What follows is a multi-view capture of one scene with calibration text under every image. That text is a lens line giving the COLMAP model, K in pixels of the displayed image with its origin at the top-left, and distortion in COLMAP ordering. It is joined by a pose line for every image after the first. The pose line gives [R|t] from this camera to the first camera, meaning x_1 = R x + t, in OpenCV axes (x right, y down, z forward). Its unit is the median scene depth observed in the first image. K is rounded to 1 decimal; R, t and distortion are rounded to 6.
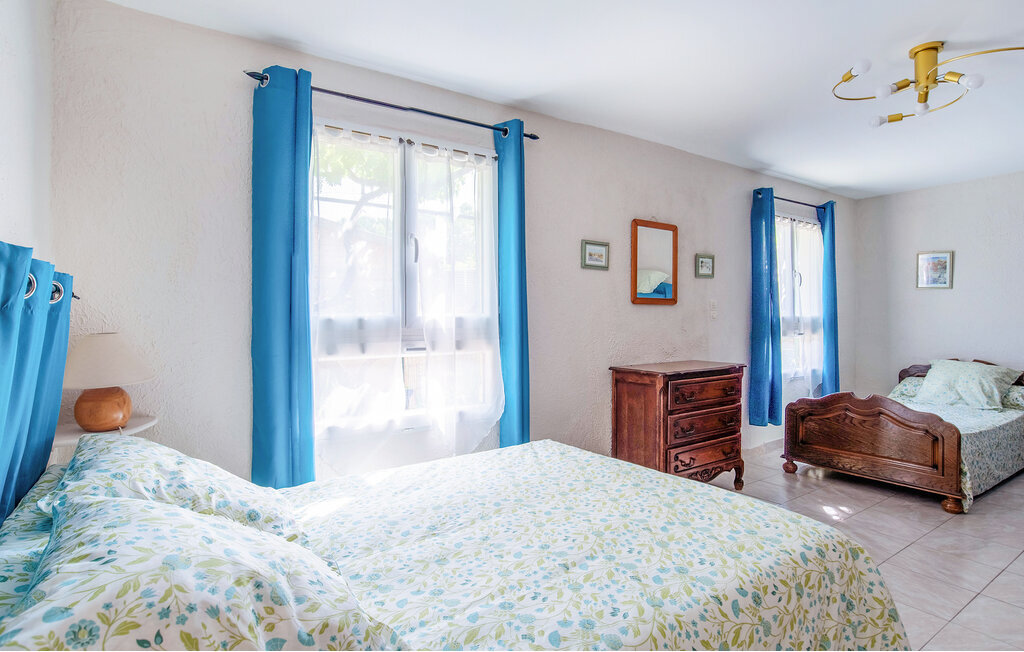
lens RADIAL K [[529.9, 0, 523.3], [0, 529.9, 316.4], [0, 0, 1]] dist [-0.035062, 0.000527]
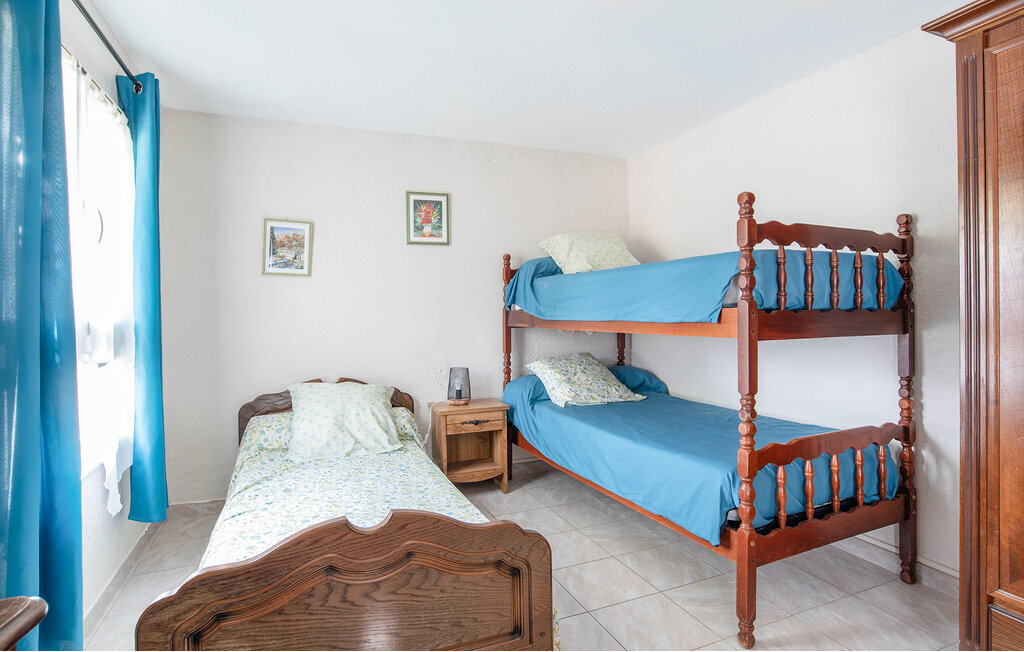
lens RADIAL K [[529.9, 0, 523.3], [0, 529.9, 316.4], [0, 0, 1]] dist [-0.035062, 0.000527]
pose [[0.214097, -0.001387, 0.976811, 0.210725], [0.001417, 0.999998, 0.001109, -0.001811], [-0.976811, 0.001147, 0.214099, 0.581461]]
